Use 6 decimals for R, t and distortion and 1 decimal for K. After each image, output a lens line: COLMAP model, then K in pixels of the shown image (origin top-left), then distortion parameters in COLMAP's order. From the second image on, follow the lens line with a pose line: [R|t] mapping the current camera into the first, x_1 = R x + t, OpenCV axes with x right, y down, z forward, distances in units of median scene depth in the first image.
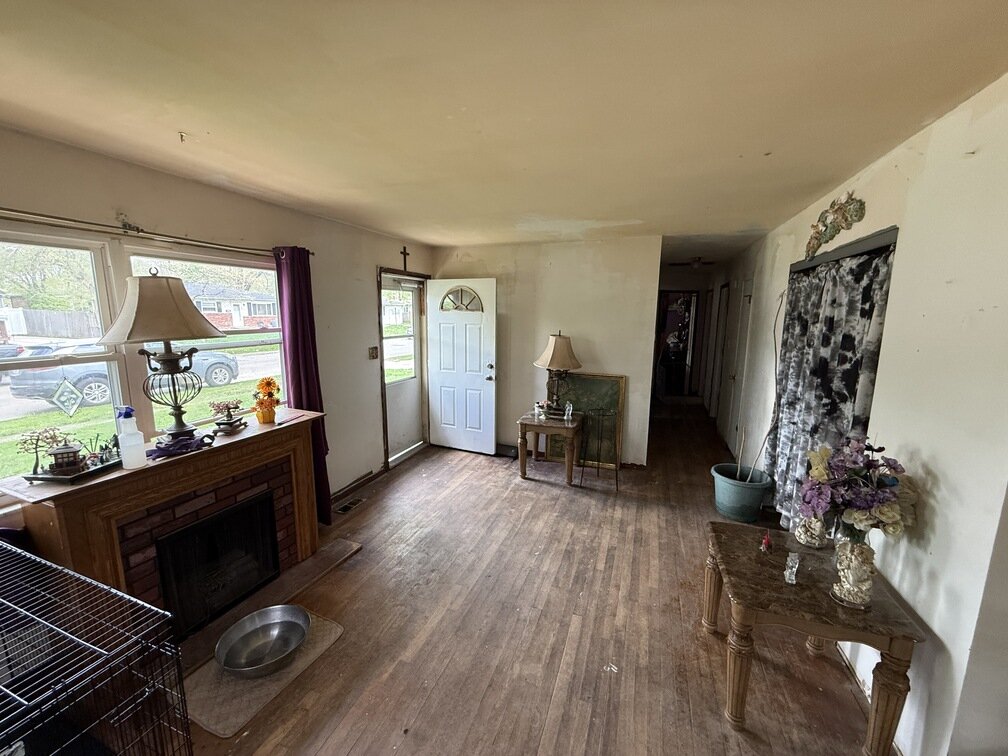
lens RADIAL K [[406.3, 0, 497.3], [0, 406.3, 378.6], [0, 0, 1]] dist [-0.000105, 0.000038]
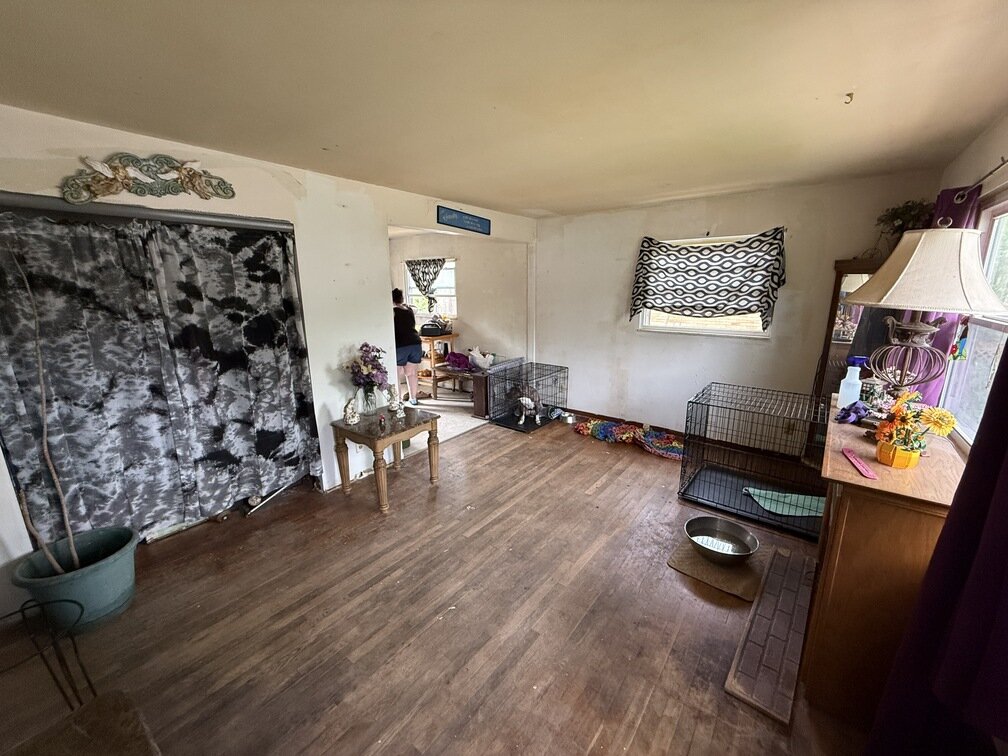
lens RADIAL K [[406.3, 0, 497.3], [0, 406.3, 378.6], [0, 0, 1]] dist [-0.000105, 0.000038]
pose [[-0.954722, -0.072075, 0.288637, -0.207189], [0.043144, 0.926409, 0.374040, -0.293497], [-0.294355, 0.369557, -0.881353, 1.868020]]
